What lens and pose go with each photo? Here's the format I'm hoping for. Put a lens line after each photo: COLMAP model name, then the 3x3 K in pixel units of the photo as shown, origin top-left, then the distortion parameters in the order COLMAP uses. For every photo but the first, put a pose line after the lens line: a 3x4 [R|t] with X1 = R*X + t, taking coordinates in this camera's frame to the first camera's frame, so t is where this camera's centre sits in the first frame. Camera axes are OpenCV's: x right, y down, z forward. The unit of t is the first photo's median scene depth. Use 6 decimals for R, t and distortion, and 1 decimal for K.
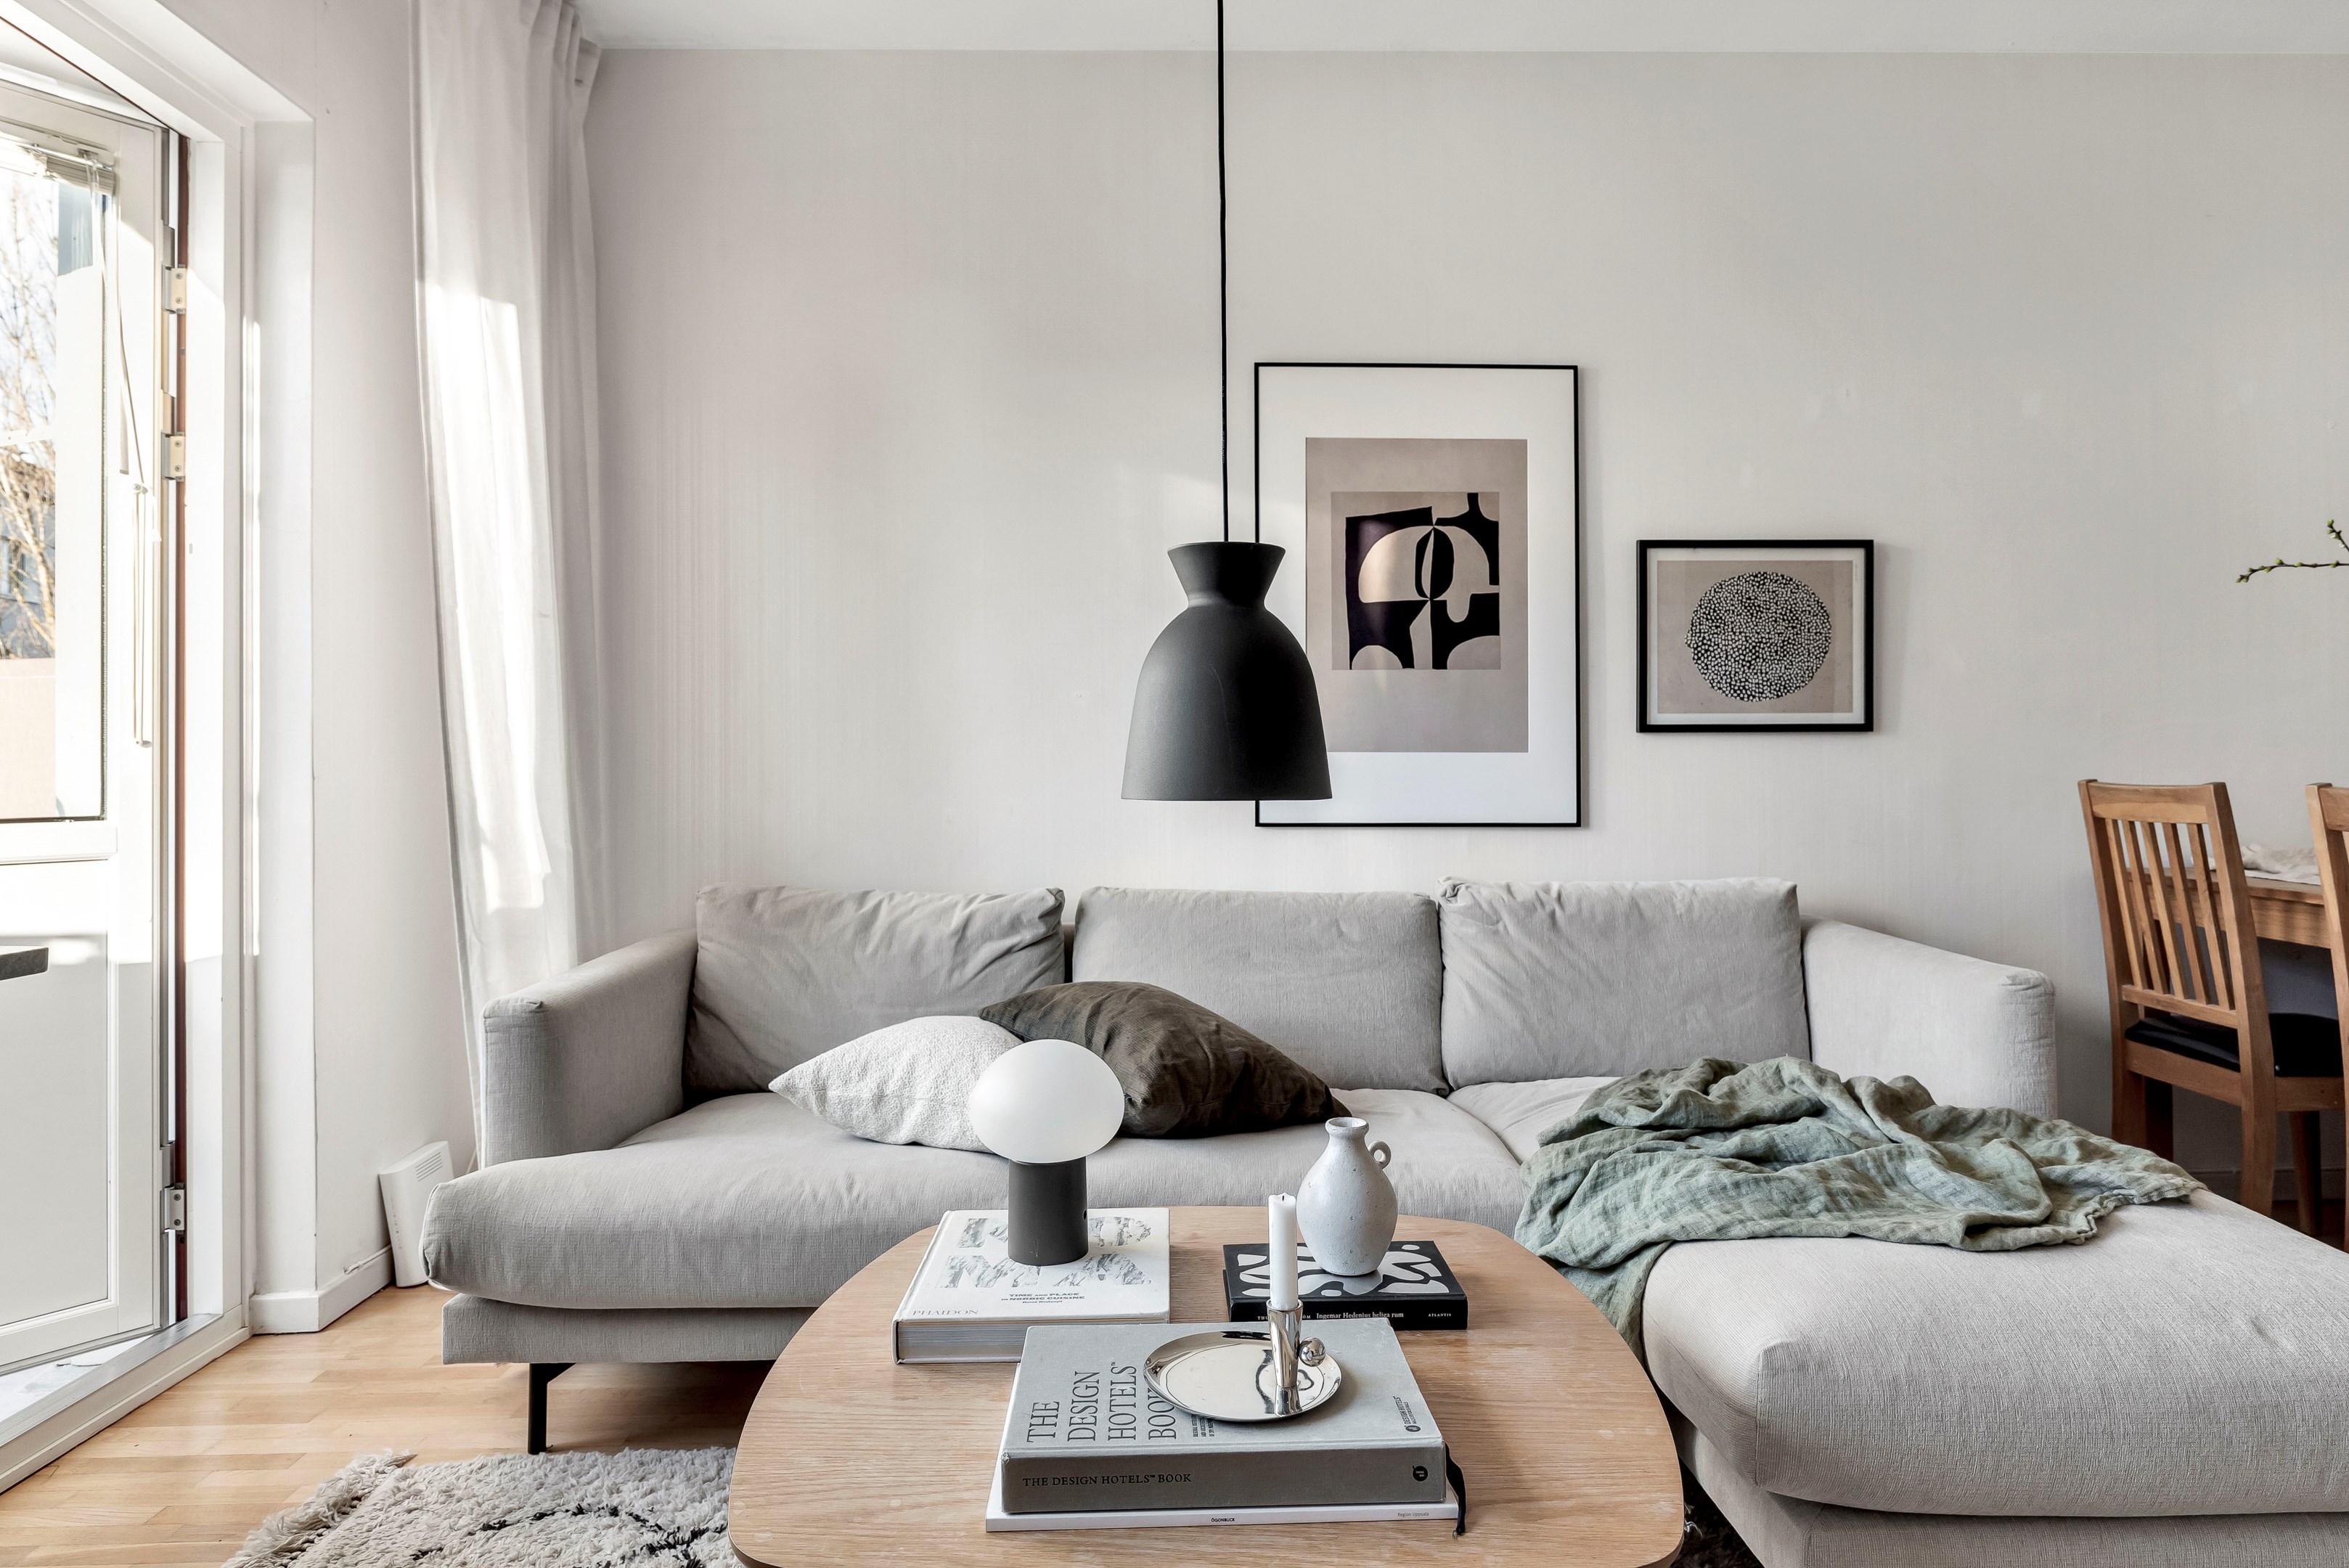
lens RADIAL K [[1276.2, 0, 1144.5], [0, 1276.2, 743.3], [0, 0, 1]] dist [0.000819, 0.000326]
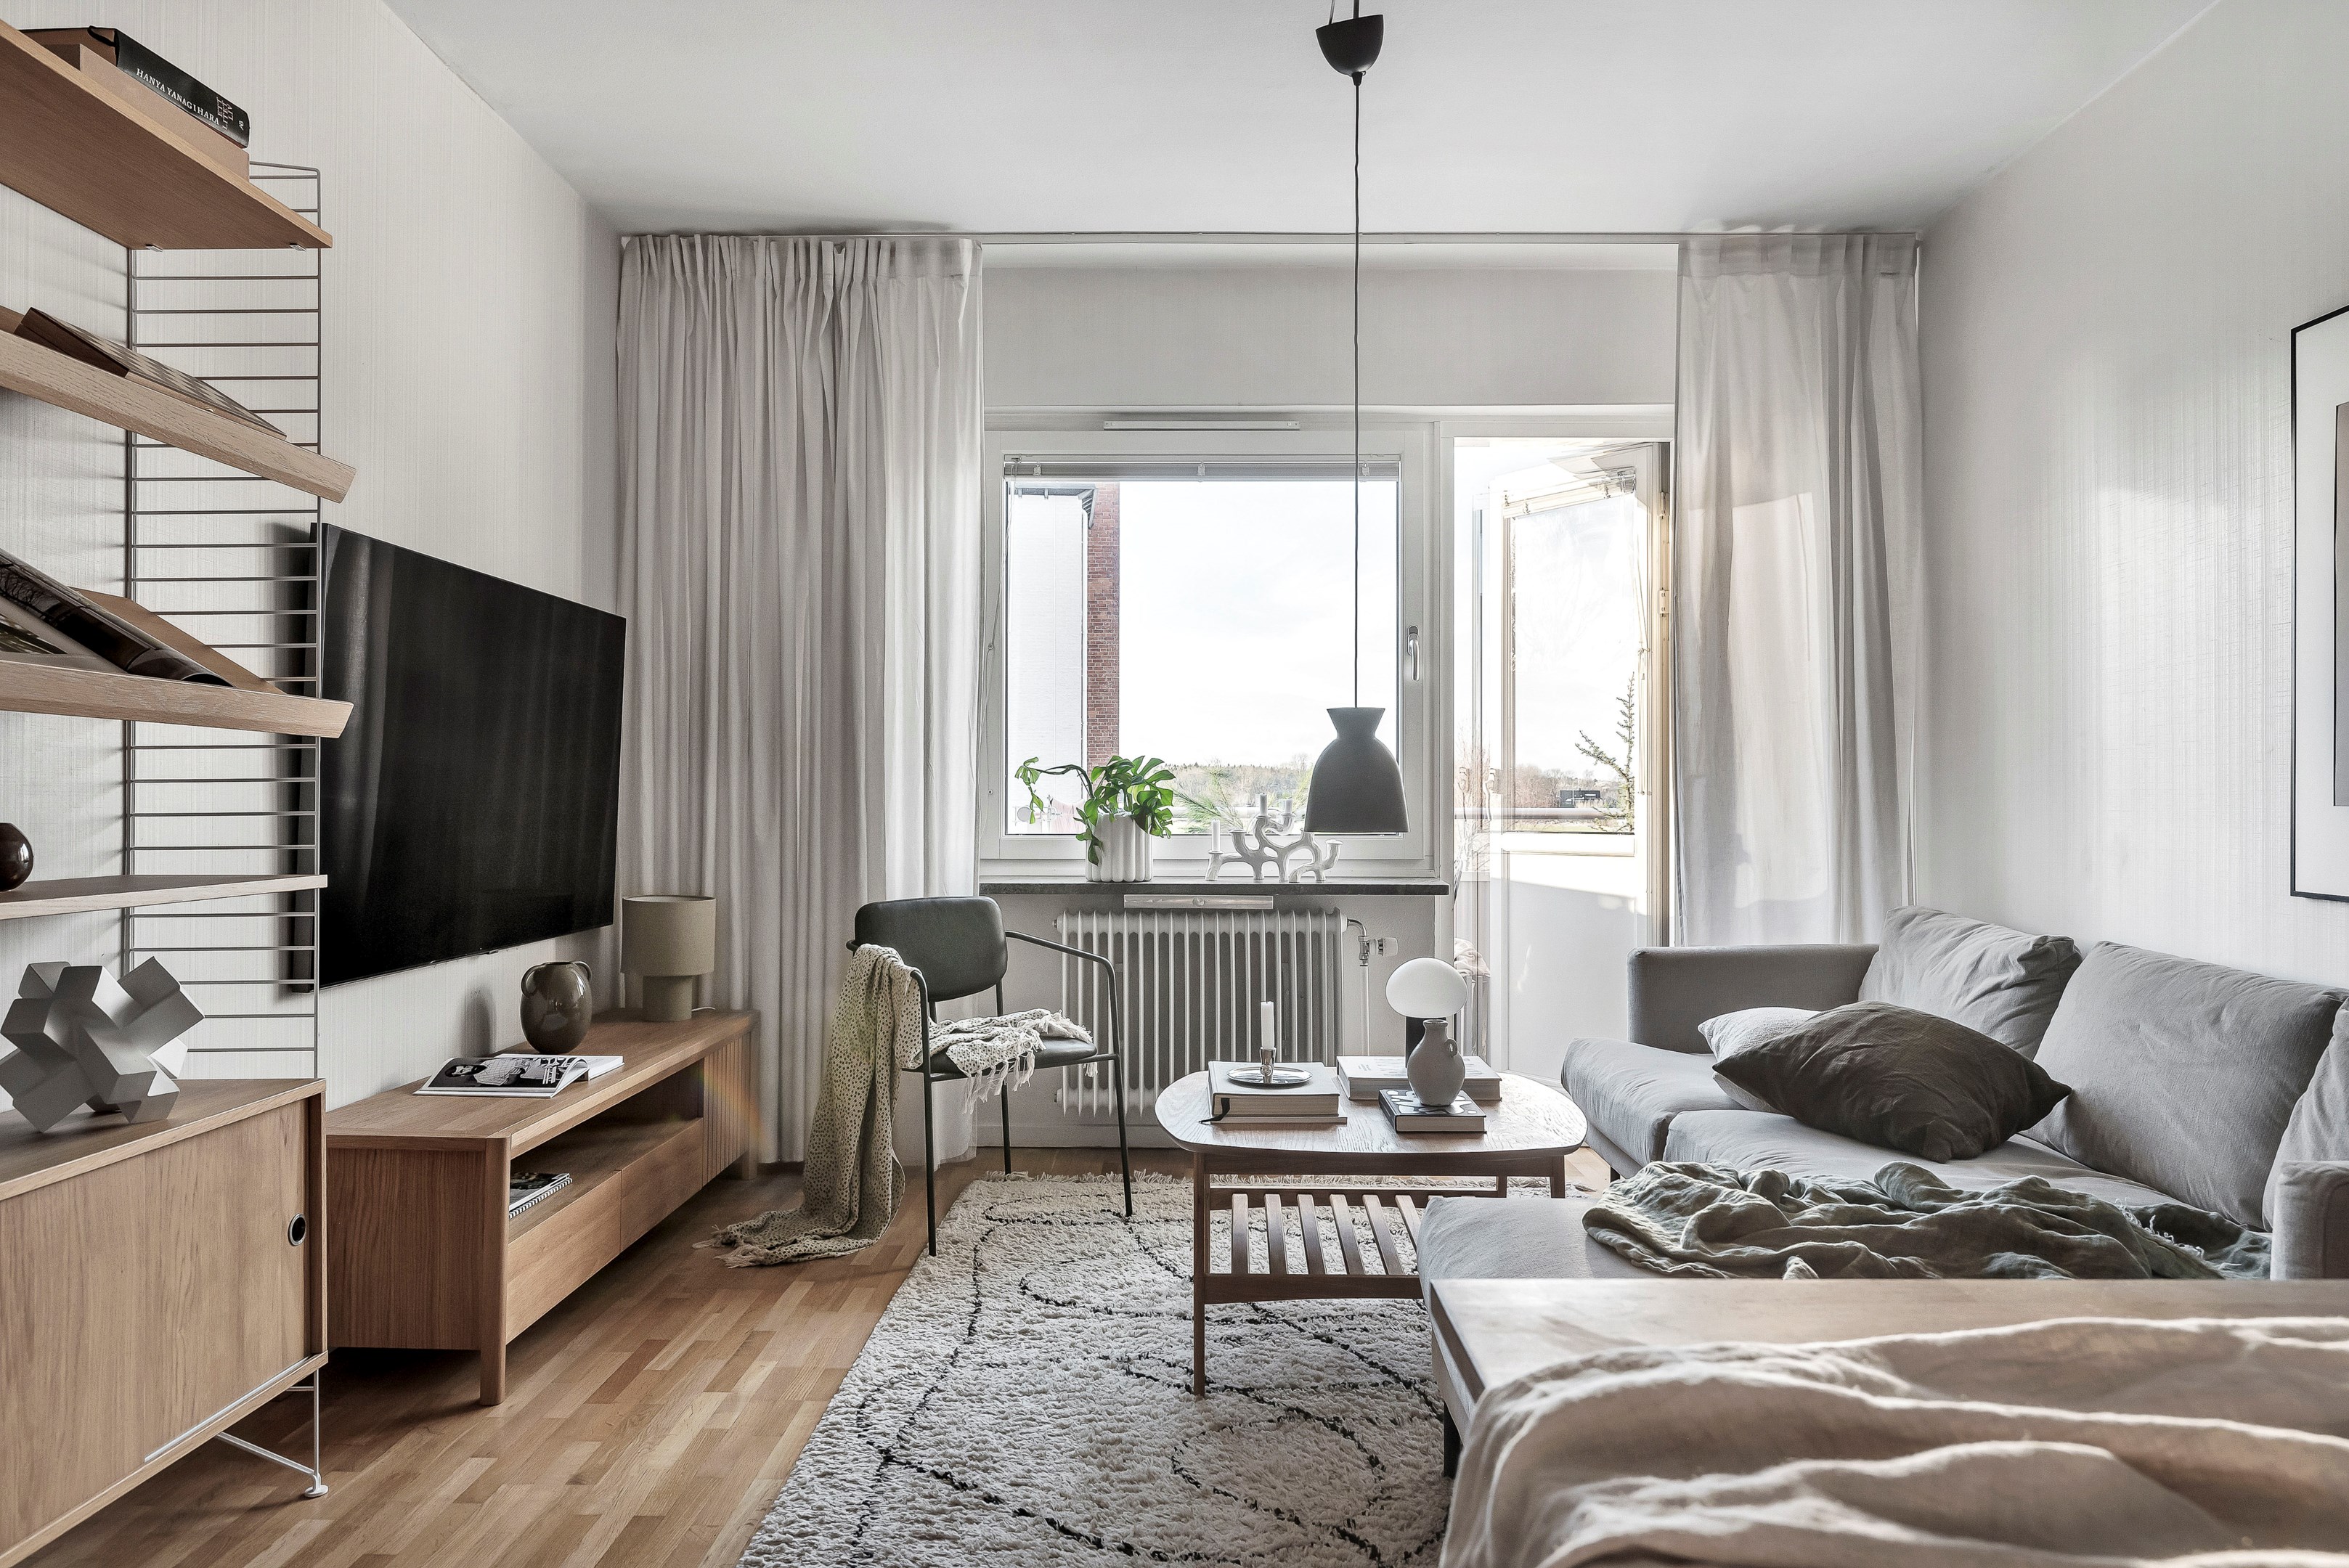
lens RADIAL K [[1558.3, 0, 1170.0], [0, 1558.3, 783.3], [0, 0, 1]] dist [0.007580, 0.000230]
pose [[-0.038123, -0.001809, -0.999271, 1.116542], [0.008698, 0.999960, -0.002142, -0.011310], [0.999235, -0.008774, -0.038106, 0.317727]]
